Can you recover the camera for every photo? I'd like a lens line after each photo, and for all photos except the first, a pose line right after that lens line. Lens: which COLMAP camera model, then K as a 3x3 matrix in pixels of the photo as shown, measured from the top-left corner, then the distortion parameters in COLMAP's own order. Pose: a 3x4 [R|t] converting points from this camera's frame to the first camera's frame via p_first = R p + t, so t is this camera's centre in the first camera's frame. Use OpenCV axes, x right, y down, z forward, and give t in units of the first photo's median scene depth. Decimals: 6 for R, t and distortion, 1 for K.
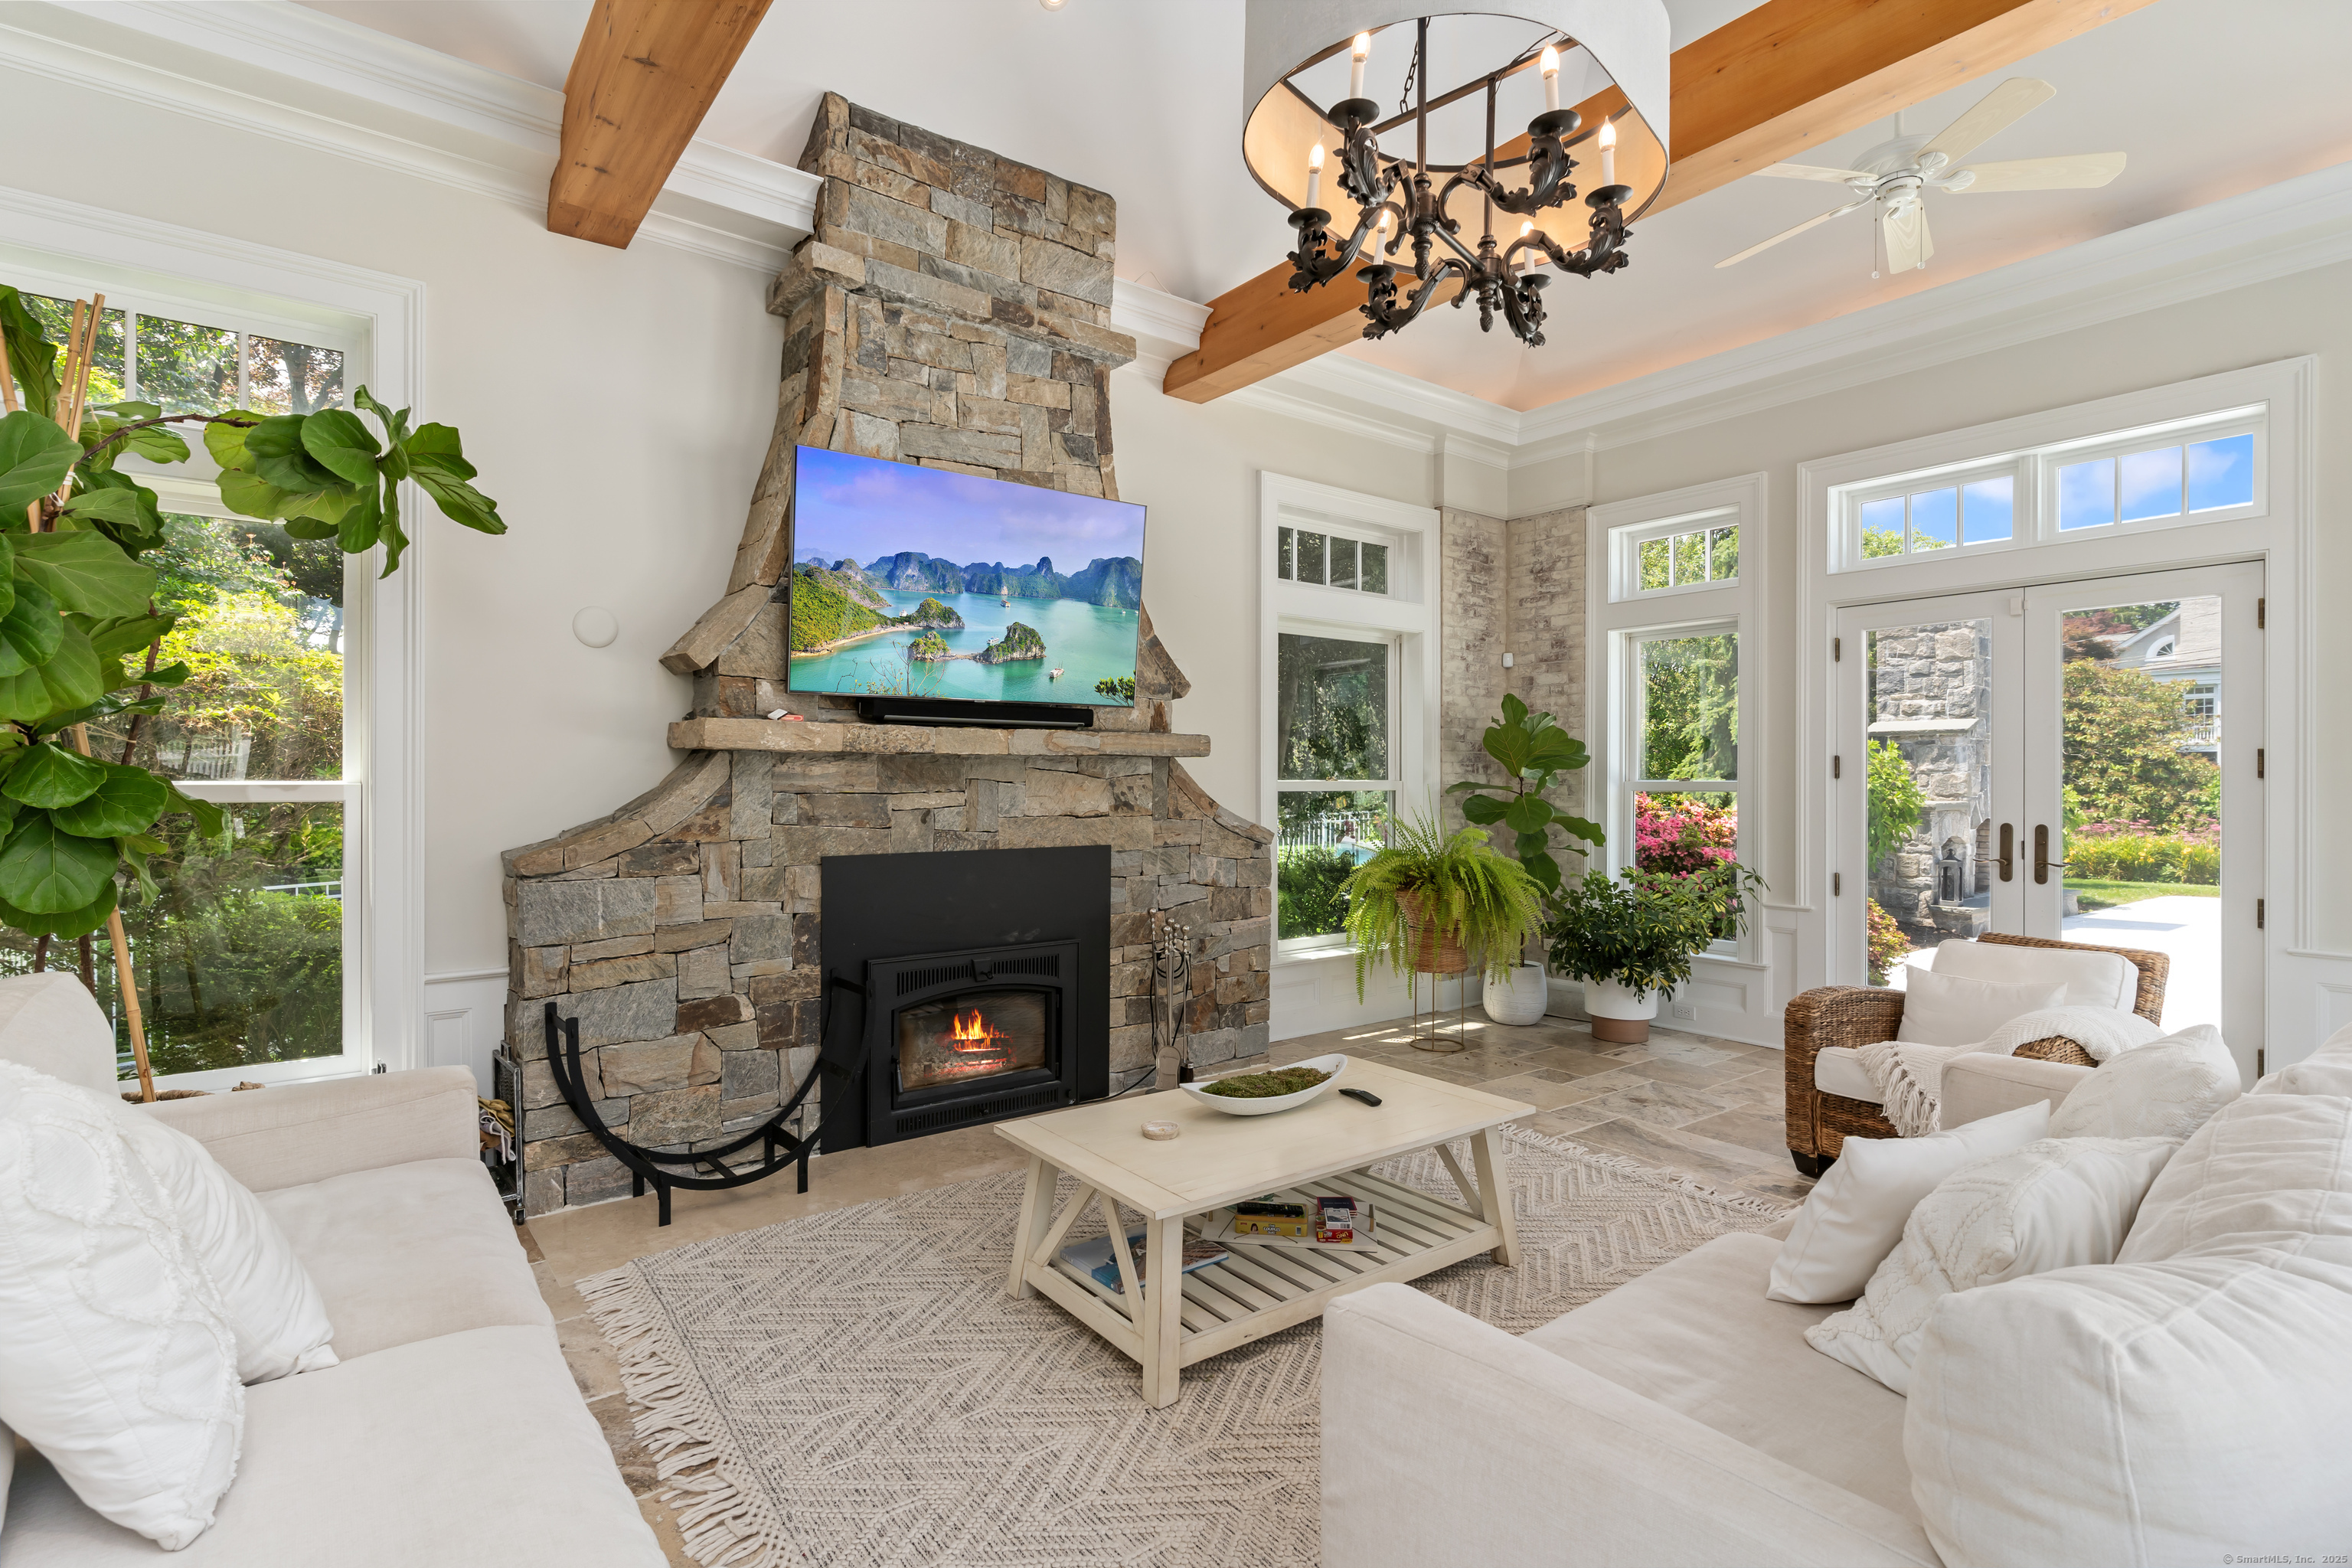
lens RADIAL K [[1130.0, 0, 1159.9], [0, 1130.0, 792.2], [0, 0, 1]] dist [-0.000296, 0.000101]
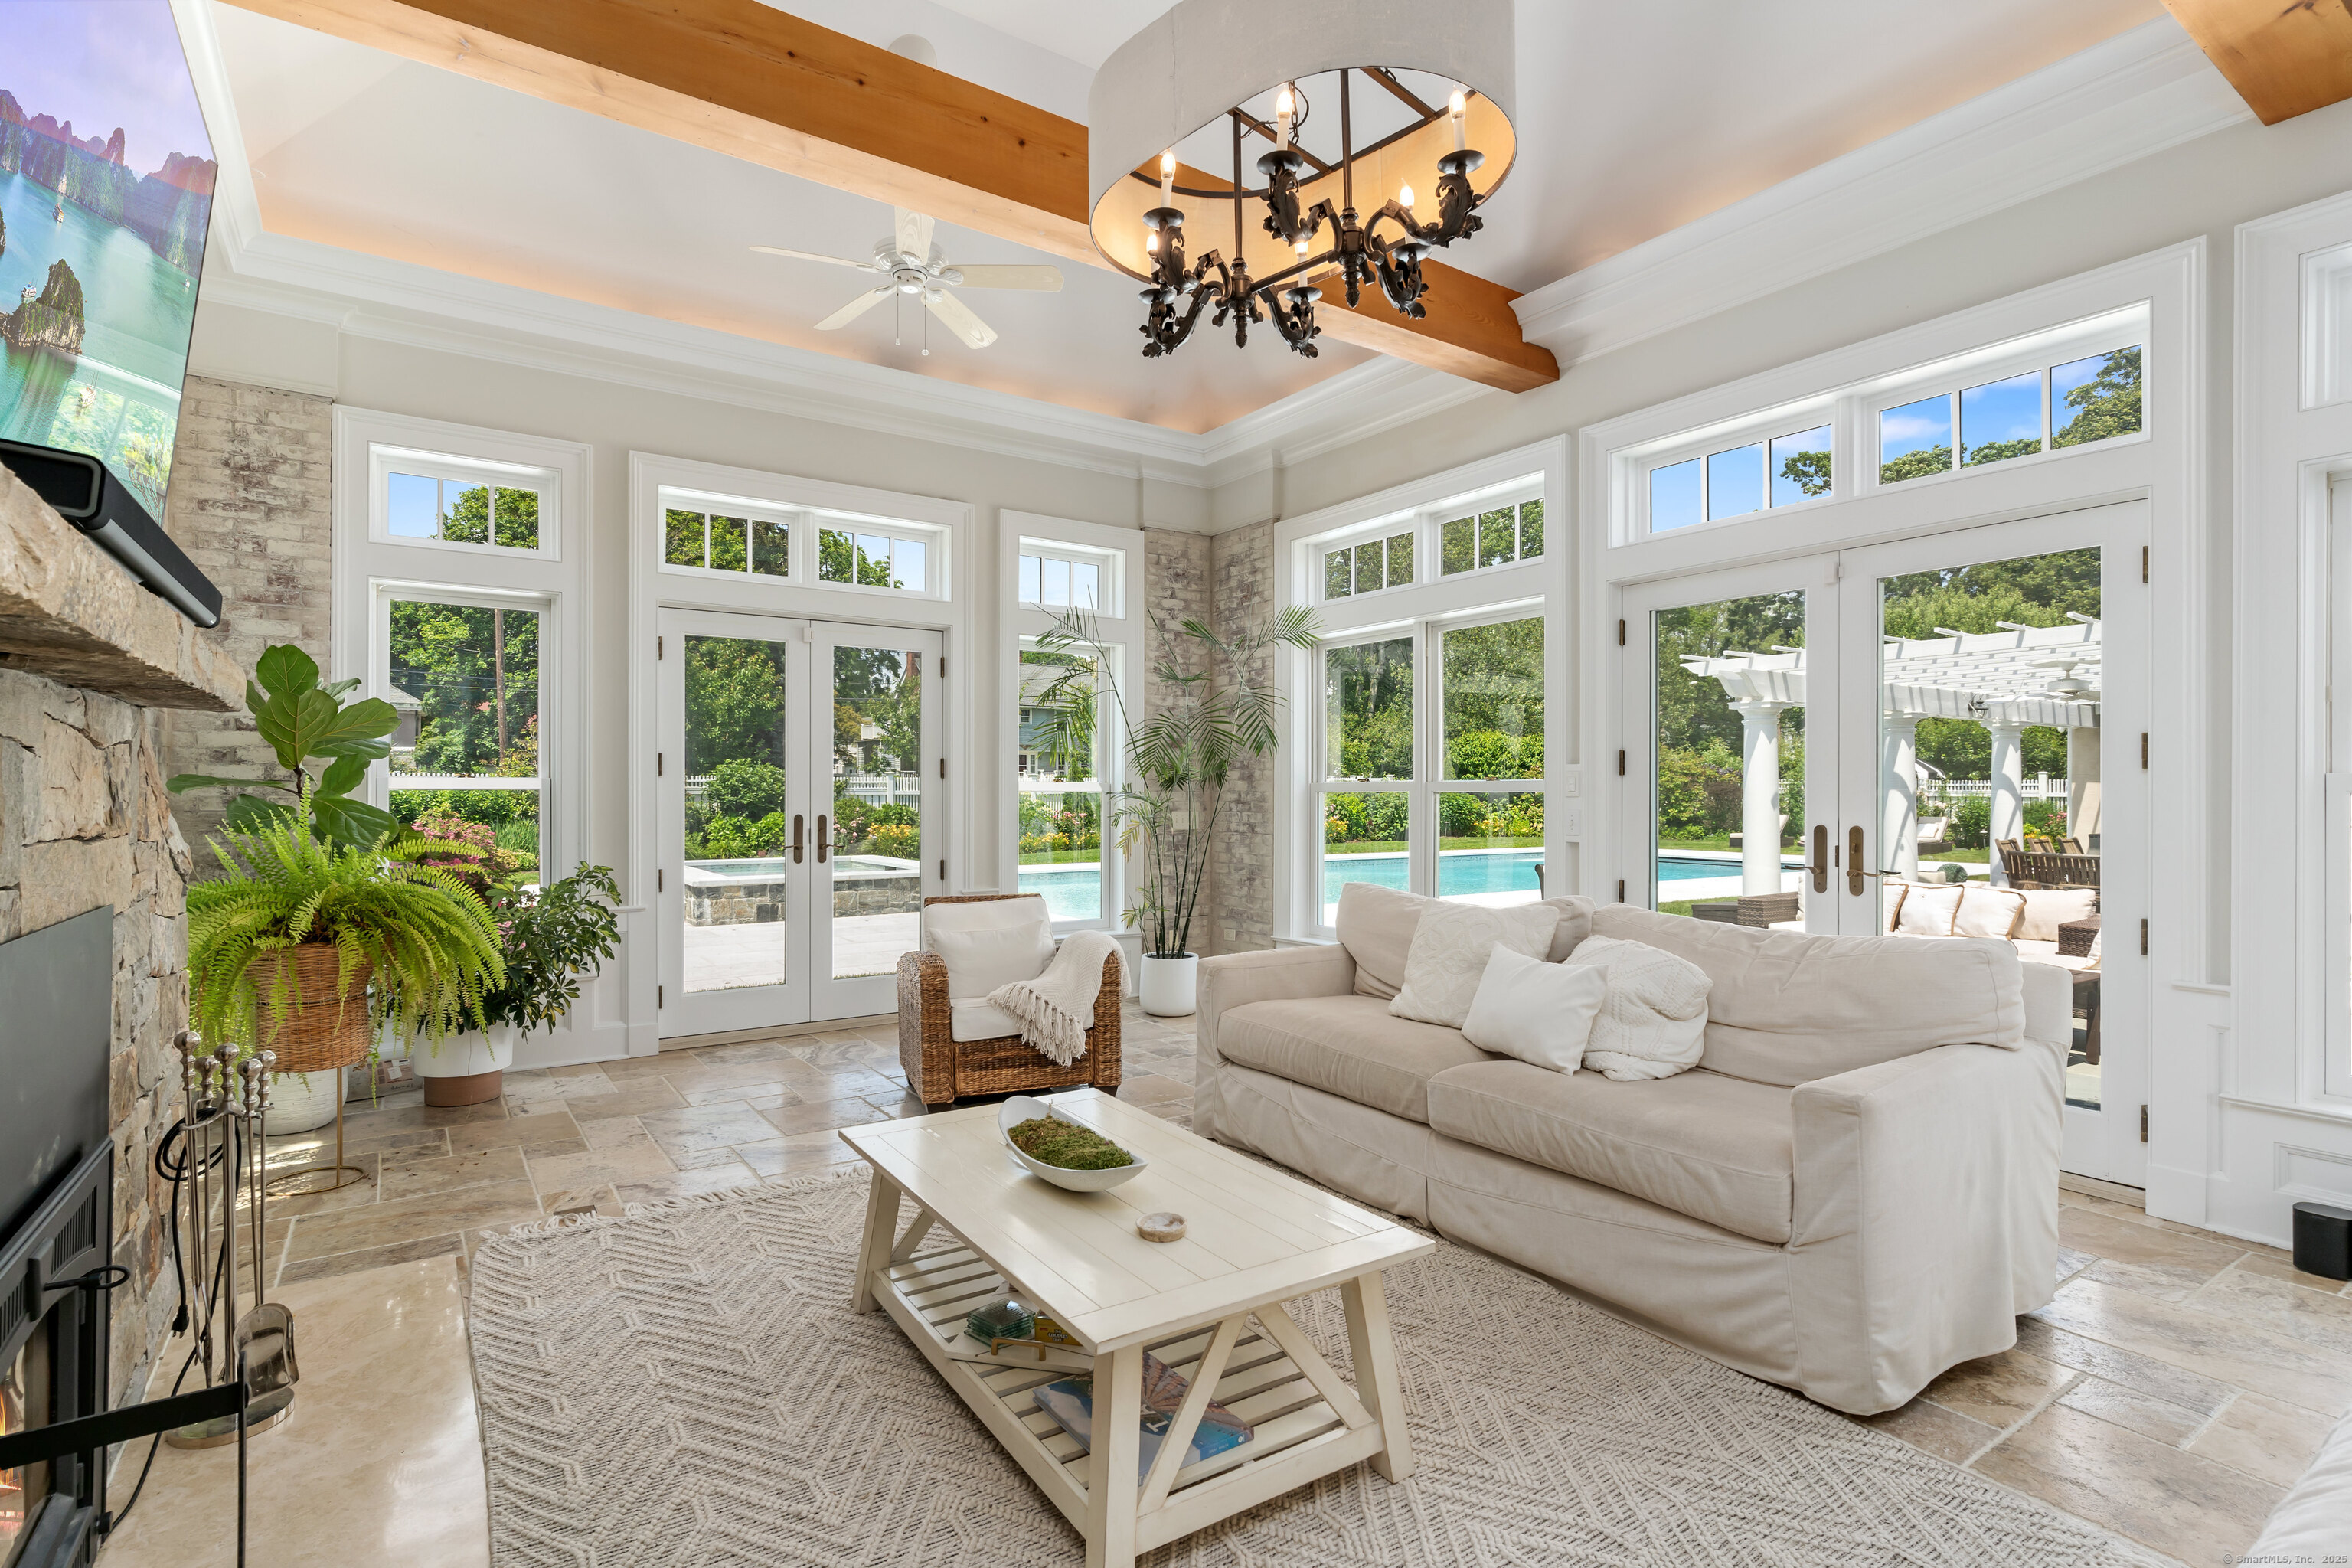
lens RADIAL K [[1123.5, 0, 1175.9], [0, 1123.5, 801.1], [0, 0, 1]] dist [0.001464, 0.000154]
pose [[0.054418, -0.009374, 0.998474, -0.453311], [0.009697, 0.999914, 0.008860, 0.007605], [-0.998471, 0.009200, 0.054505, 0.583296]]
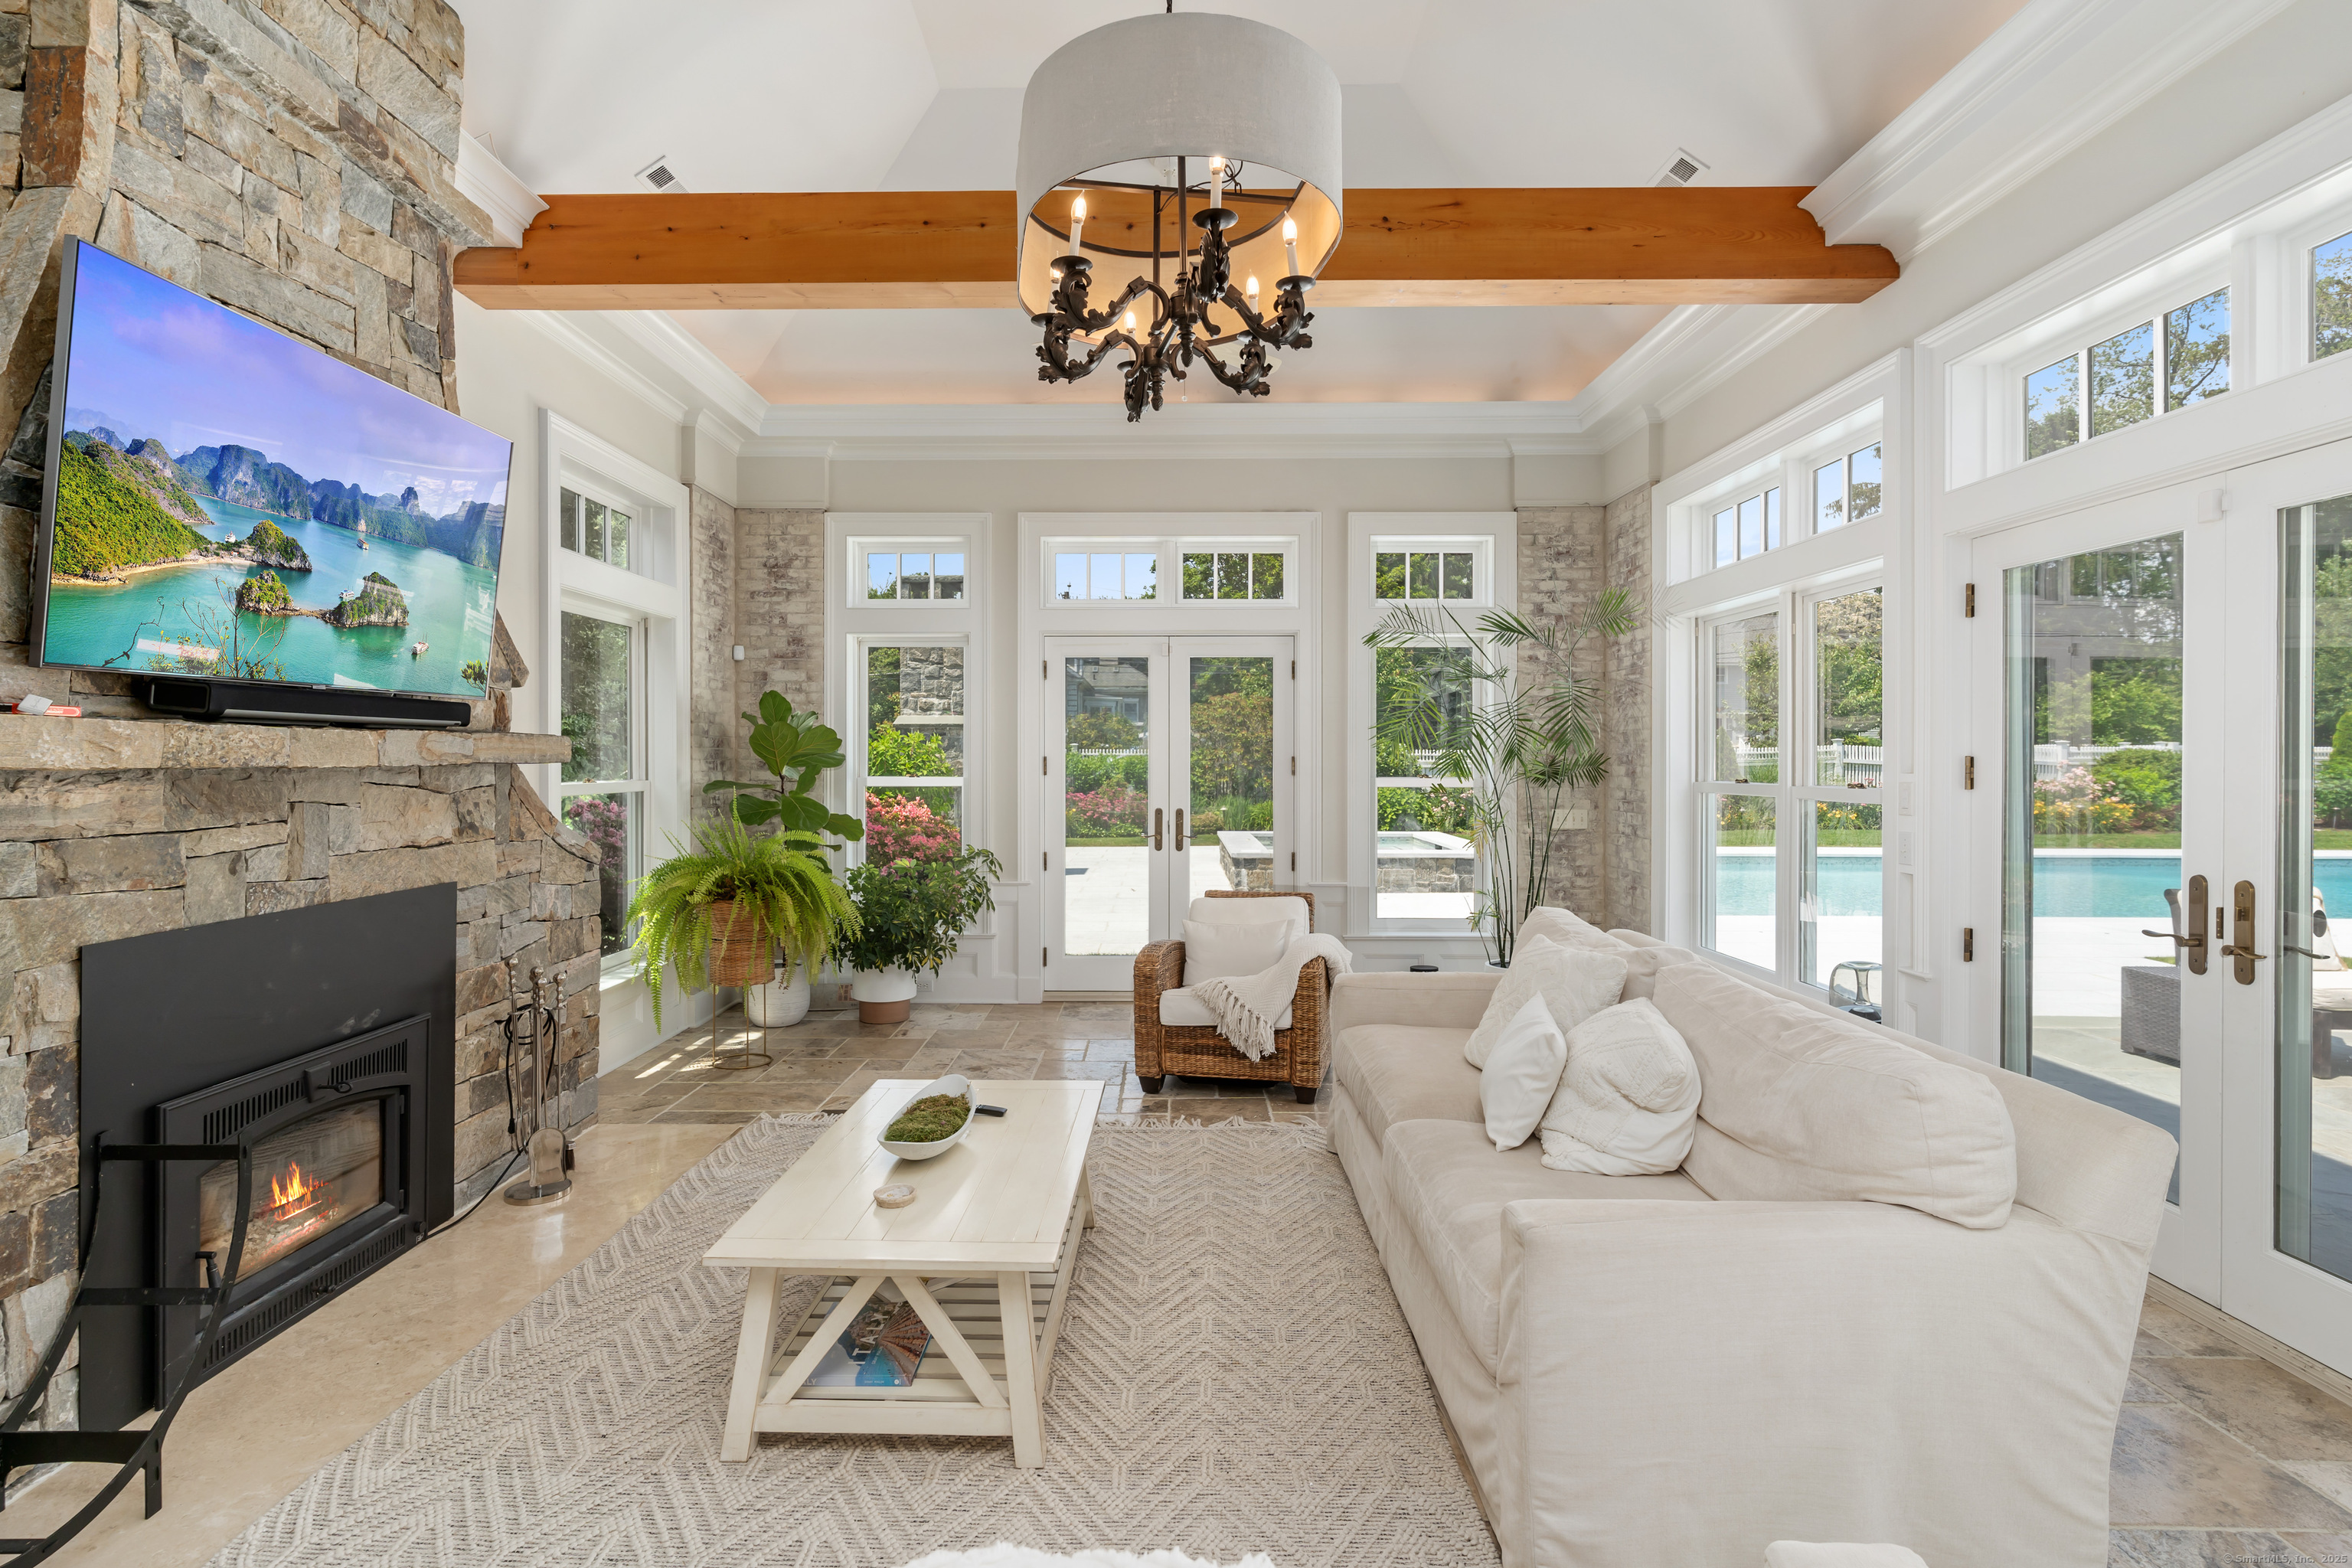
lens RADIAL K [[1143.0, 0, 1172.0], [0, 1143.0, 774.1], [0, 0, 1]] dist [0.001966, -0.000044]
pose [[0.608304, -0.012808, 0.793600, -0.362542], [0.008966, 0.999917, 0.009265, -0.027991], [-0.793653, 0.001479, 0.608369, 0.162493]]
